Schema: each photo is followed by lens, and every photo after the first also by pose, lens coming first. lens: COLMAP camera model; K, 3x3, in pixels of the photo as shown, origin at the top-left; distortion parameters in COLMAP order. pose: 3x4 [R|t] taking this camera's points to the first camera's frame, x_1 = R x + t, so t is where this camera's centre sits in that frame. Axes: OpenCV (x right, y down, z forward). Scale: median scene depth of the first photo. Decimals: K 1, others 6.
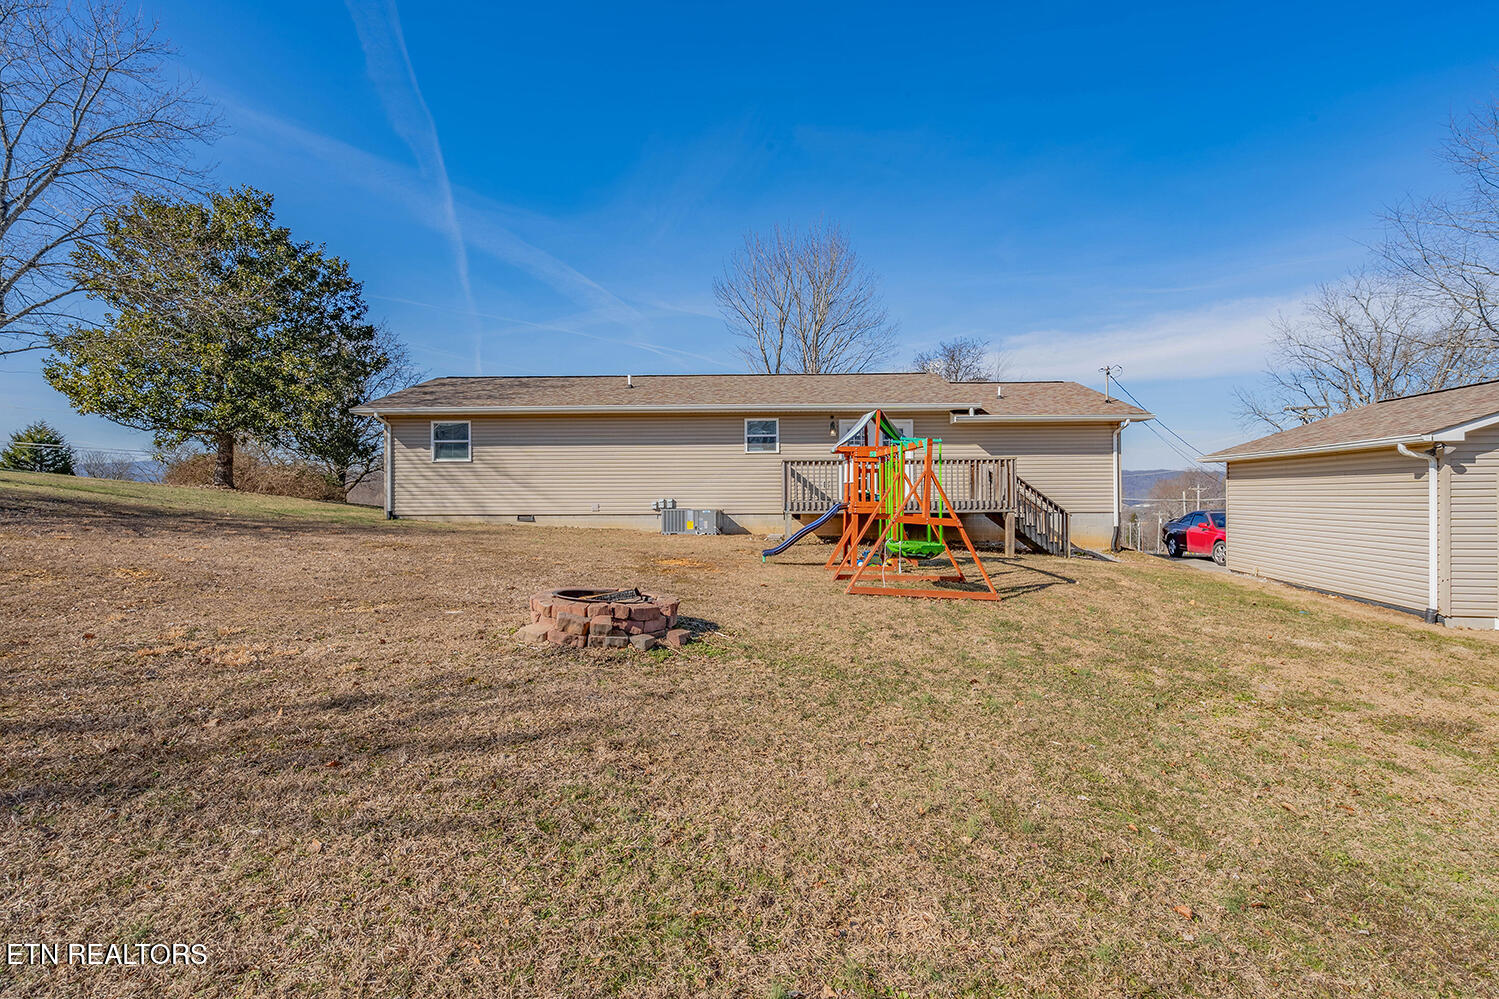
lens RADIAL K [[703.6, 0, 757.0], [0, 703.6, 497.6], [0, 0, 1]] dist [-0.001178, 0.000216]
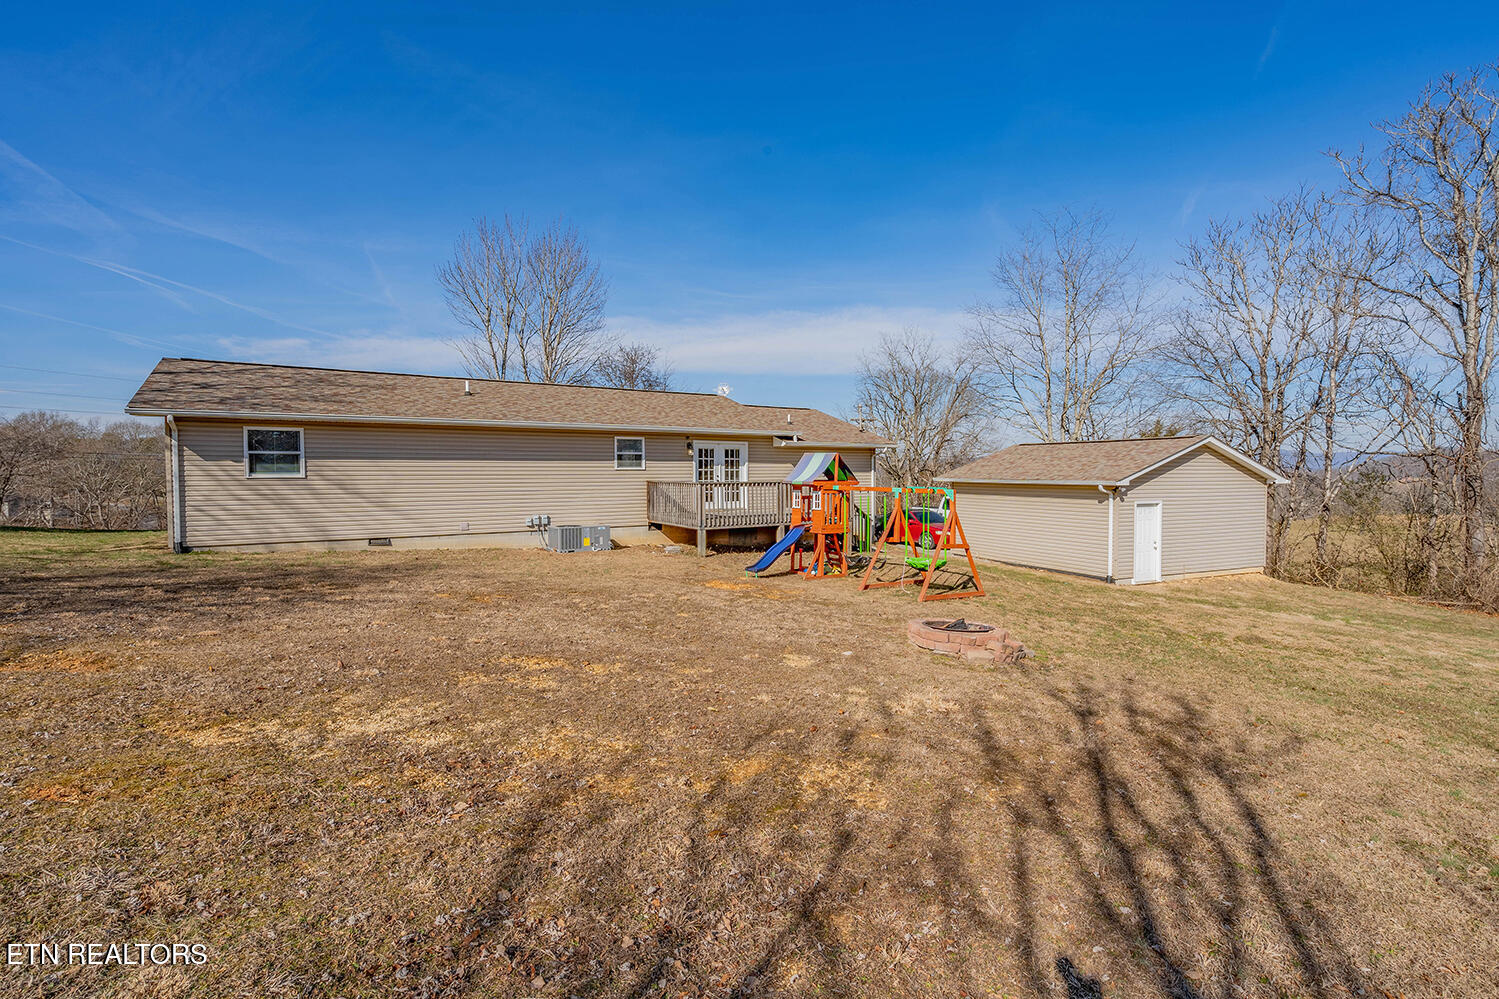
lens RADIAL K [[703.6, 0, 757.0], [0, 703.6, 497.6], [0, 0, 1]] dist [-0.001178, 0.000216]
pose [[0.821924, -0.016853, 0.569347, -0.442626], [0.000105, 0.999567, 0.029437, -0.052172], [-0.569597, -0.024135, 0.821570, 0.013565]]
